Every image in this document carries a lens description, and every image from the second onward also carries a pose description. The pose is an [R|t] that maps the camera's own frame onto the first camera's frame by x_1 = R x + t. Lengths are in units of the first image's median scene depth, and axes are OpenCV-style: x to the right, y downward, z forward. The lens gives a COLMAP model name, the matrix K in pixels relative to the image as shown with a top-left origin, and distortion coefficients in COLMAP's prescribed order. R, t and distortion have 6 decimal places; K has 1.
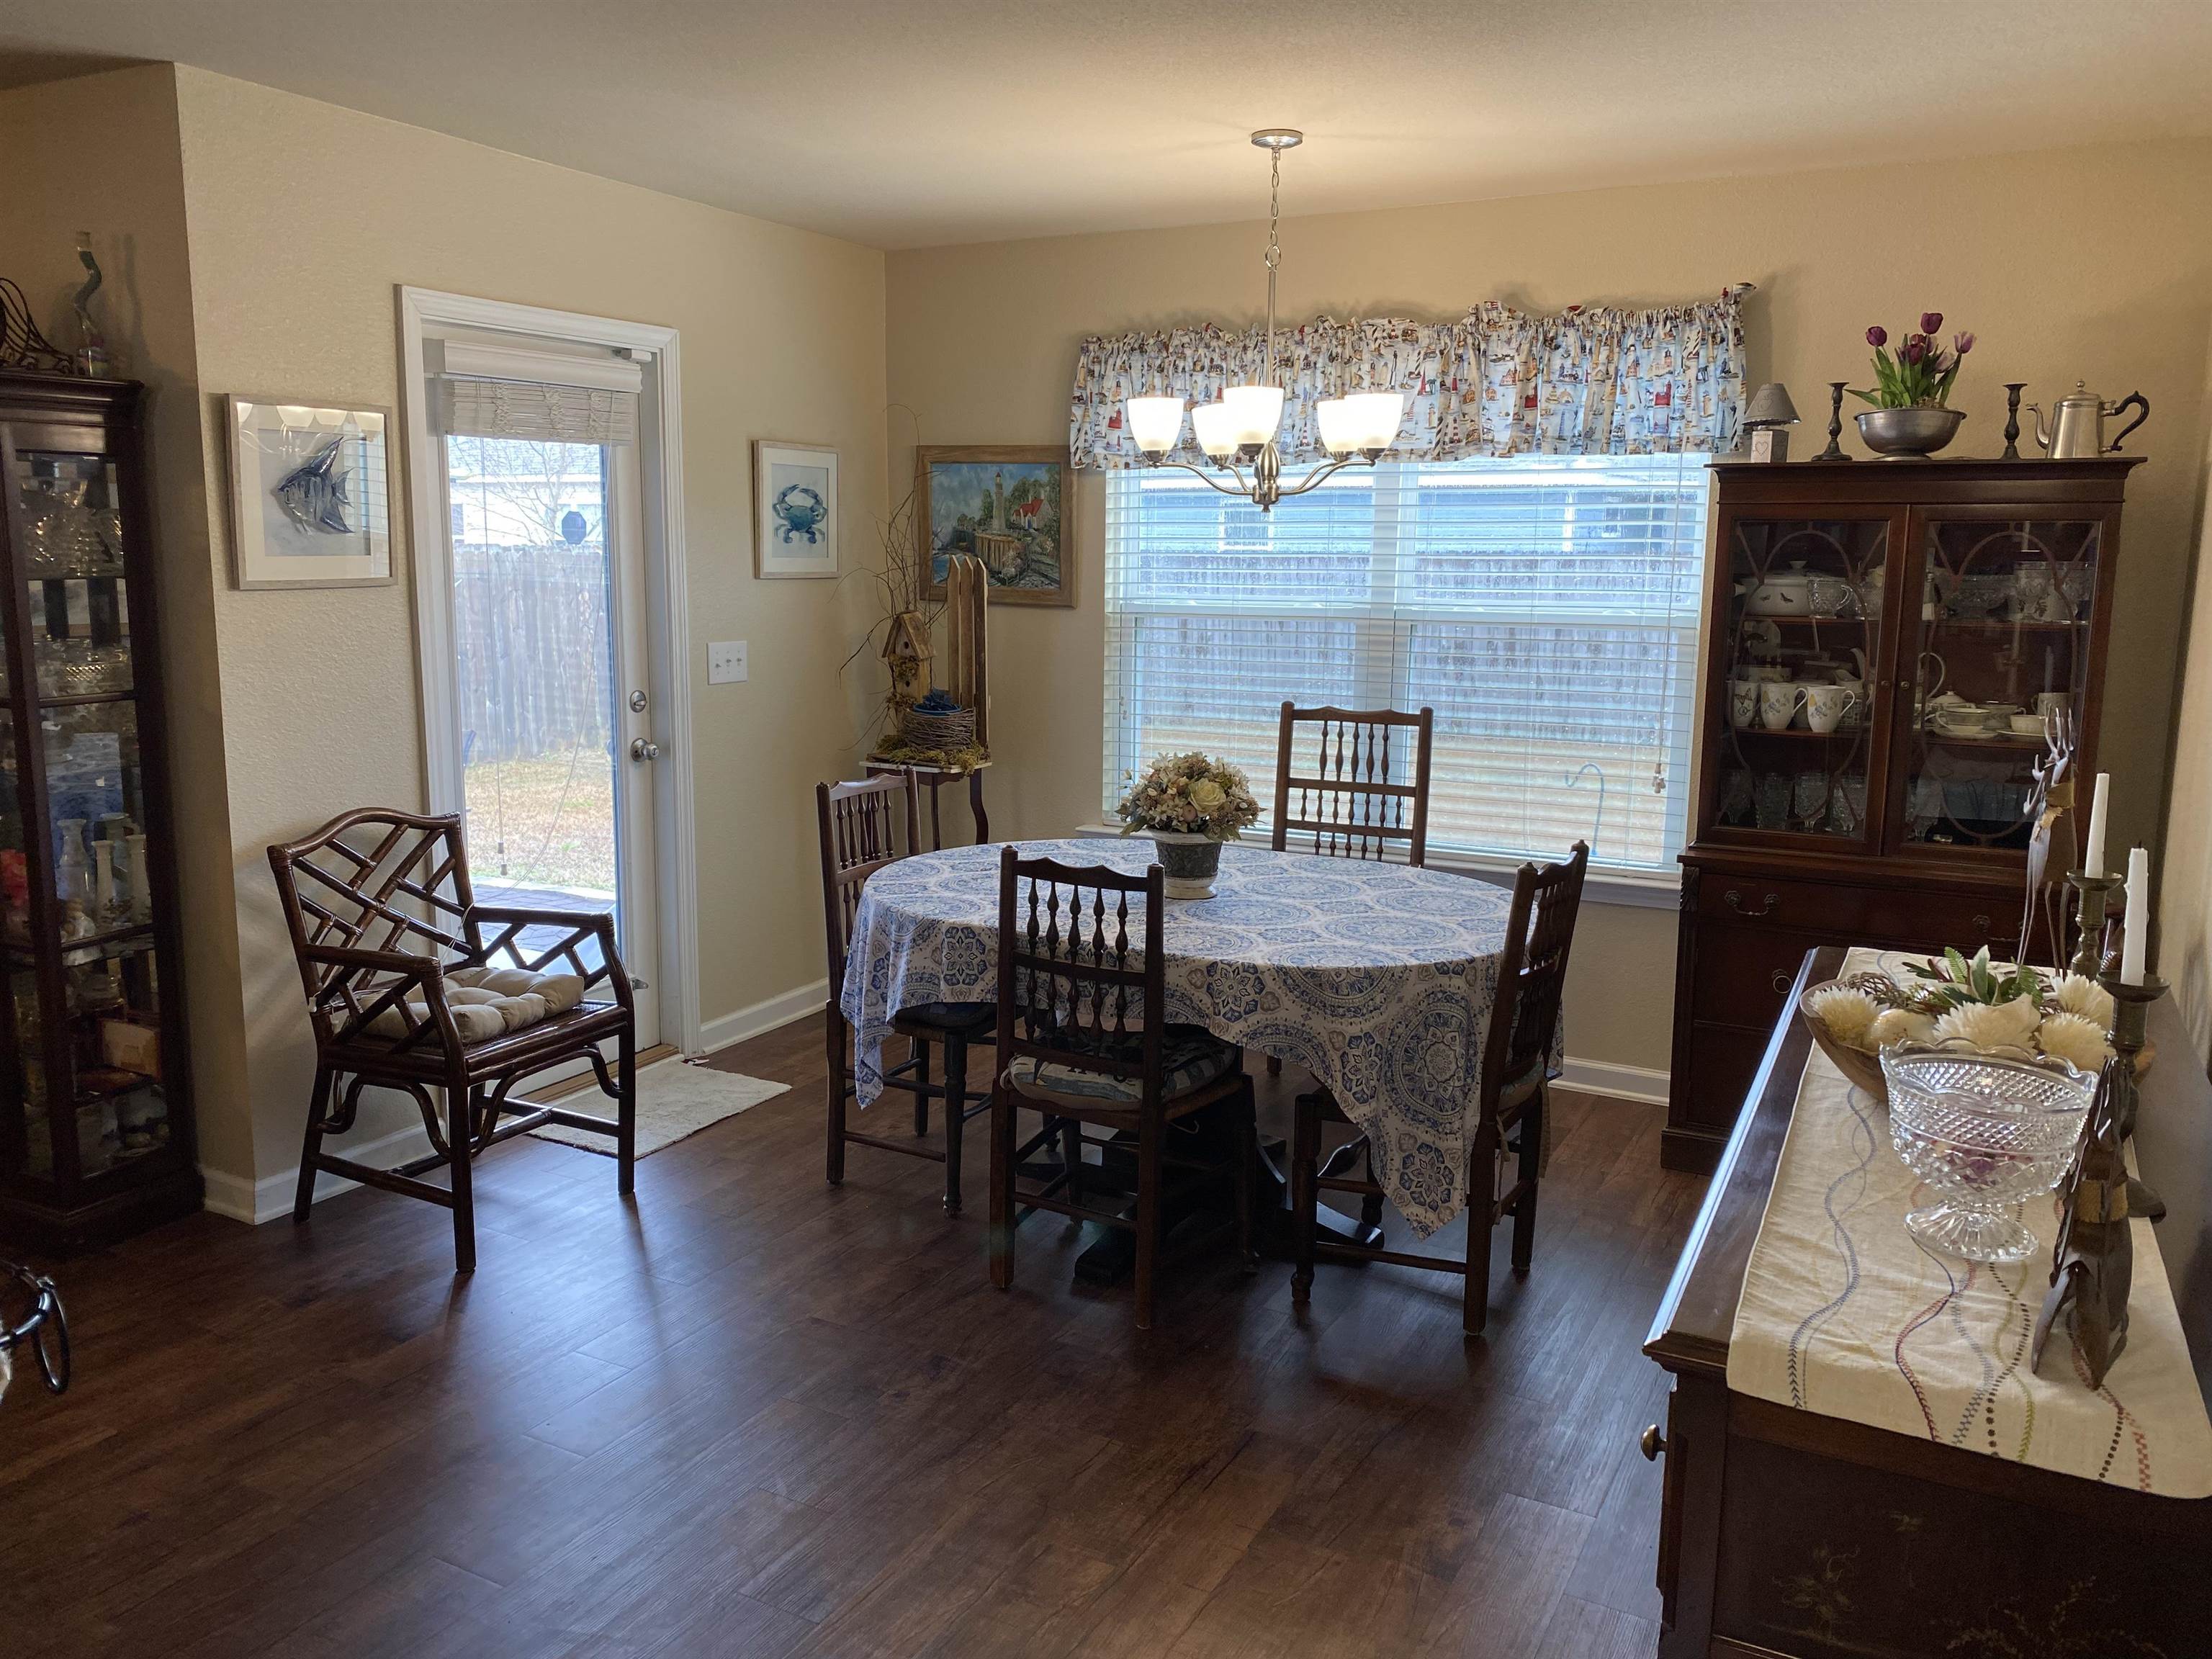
lens RADIAL K [[1648.6, 0, 1106.0], [0, 1648.6, 829.5], [0, 0, 1]] dist [0.115385, -0.185494]
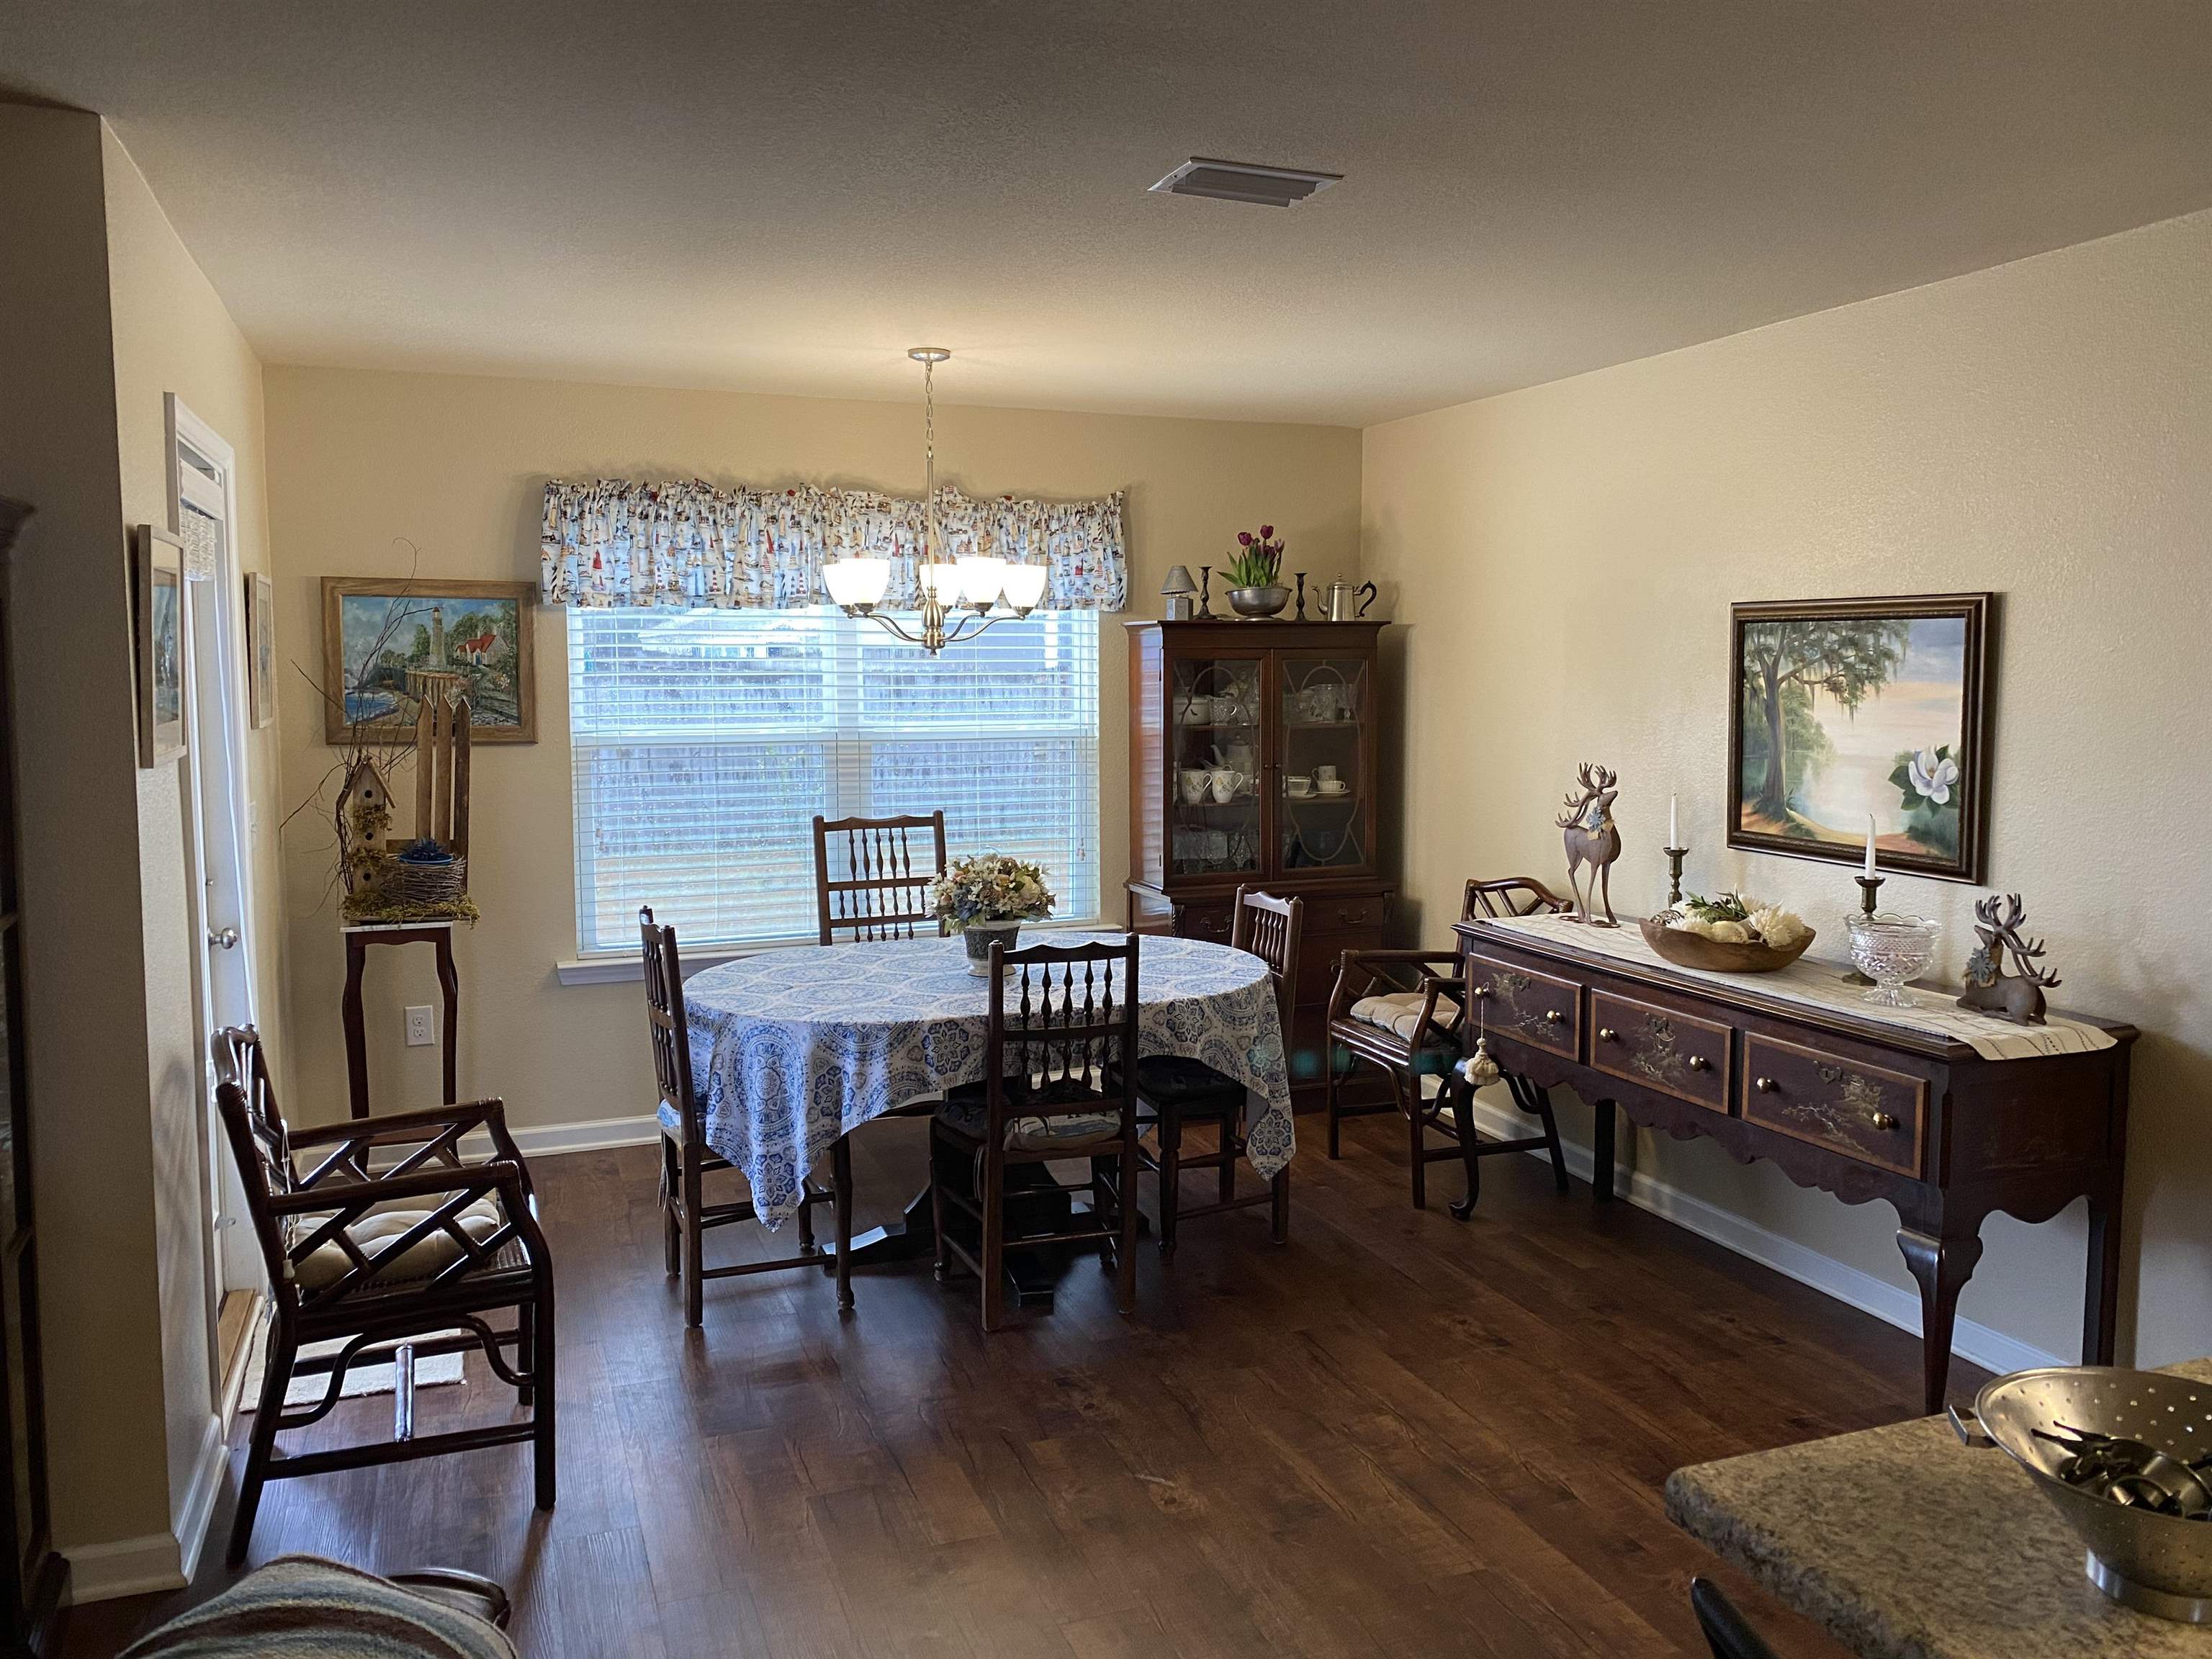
lens RADIAL K [[1648.6, 0, 1106.0], [0, 1648.6, 829.5], [0, 0, 1]] dist [0.115385, -0.185494]
pose [[0.649496, -0.088781, 0.755164, -0.640692], [0.138191, 0.990403, -0.002417, -0.039888], [-0.747702, 0.105927, 0.655531, 0.117088]]
